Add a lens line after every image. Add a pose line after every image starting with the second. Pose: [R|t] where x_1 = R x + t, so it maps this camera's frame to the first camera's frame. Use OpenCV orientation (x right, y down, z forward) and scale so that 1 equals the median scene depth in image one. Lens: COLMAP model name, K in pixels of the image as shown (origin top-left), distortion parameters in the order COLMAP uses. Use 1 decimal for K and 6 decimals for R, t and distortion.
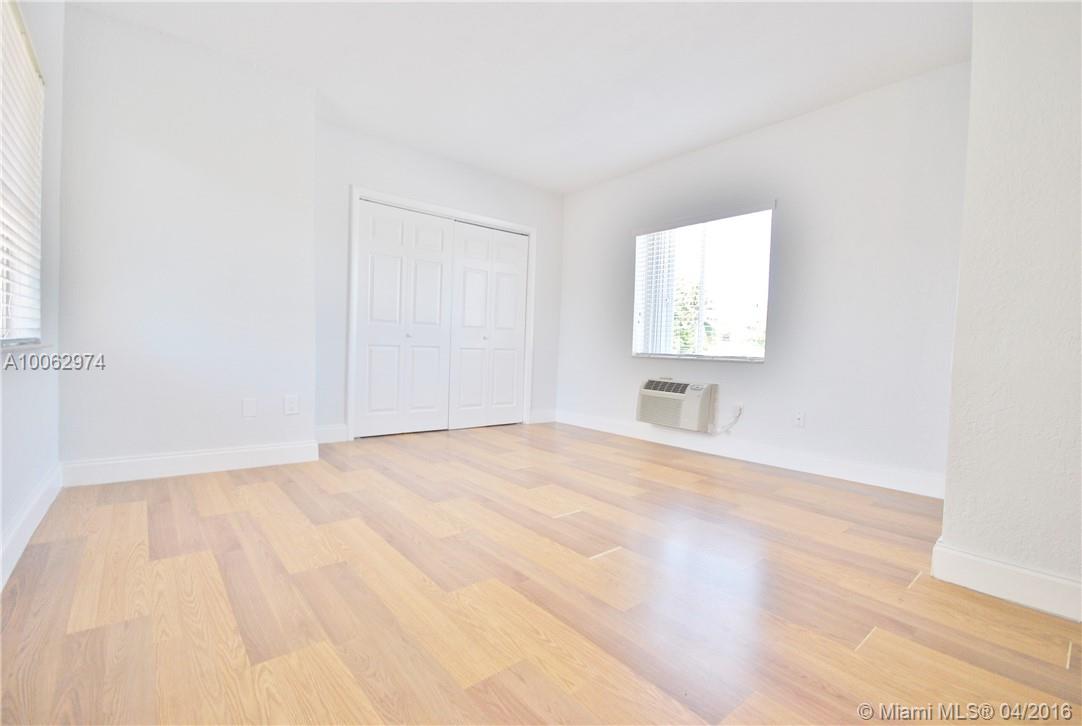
lens RADIAL K [[475.2, 0, 542.0], [0, 475.2, 363.7], [0, 0, 1]] dist [0.002880, -0.006294]
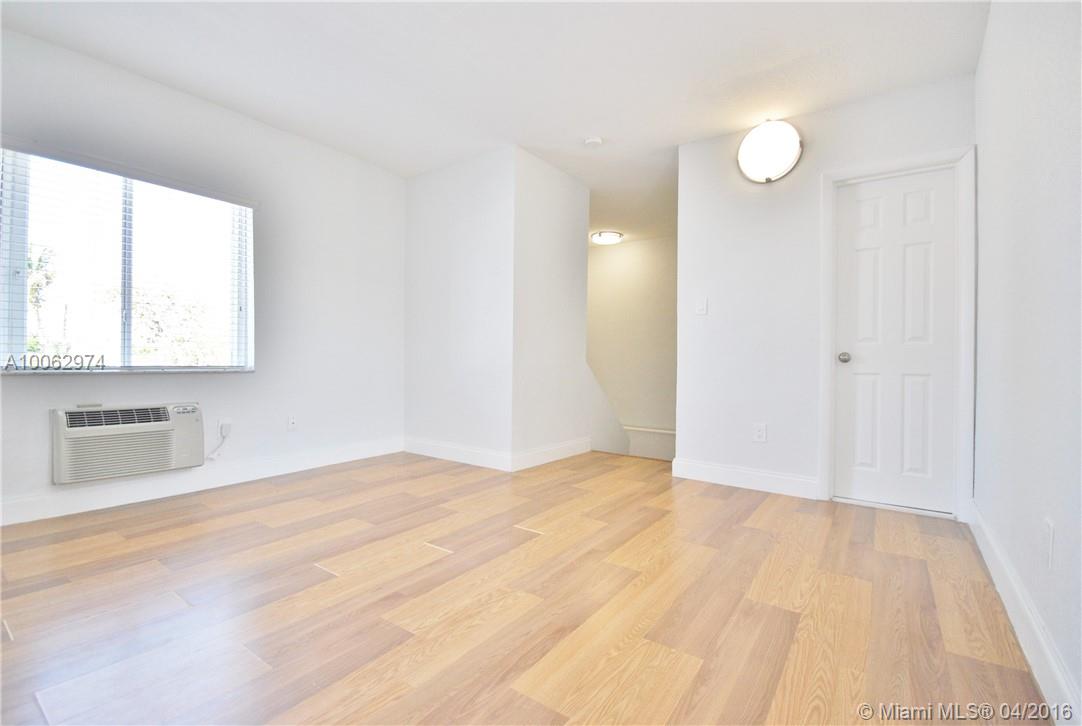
lens RADIAL K [[478.1, 0, 537.8], [0, 478.1, 364.5], [0, 0, 1]] dist [-0.009120, -0.000680]
pose [[-0.240384, -0.037891, 0.969938, -0.965146], [0.017432, 0.998908, 0.043343, -0.078914], [-0.970521, 0.027326, -0.239461, 1.142704]]
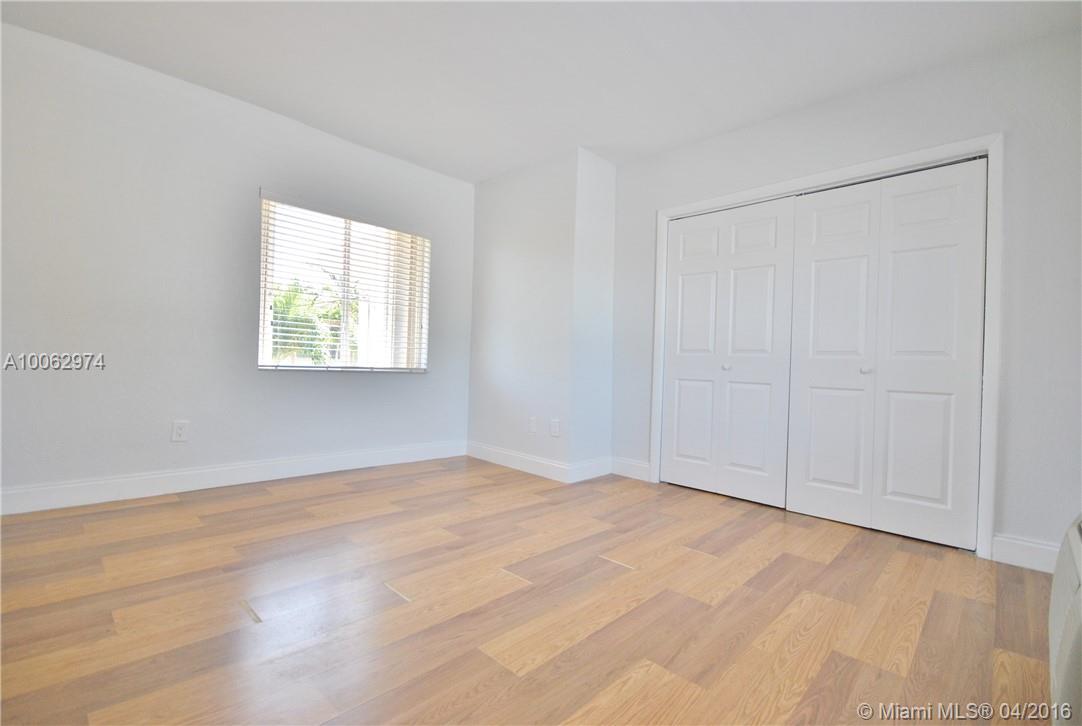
lens RADIAL K [[475.2, 0, 542.0], [0, 475.2, 363.7], [0, 0, 1]] dist [0.002880, -0.006294]
pose [[0.112556, -0.032632, -0.993109, 0.922167], [-0.070619, 0.996671, -0.040753, -0.027434], [0.991133, 0.074720, 0.109876, 1.245679]]
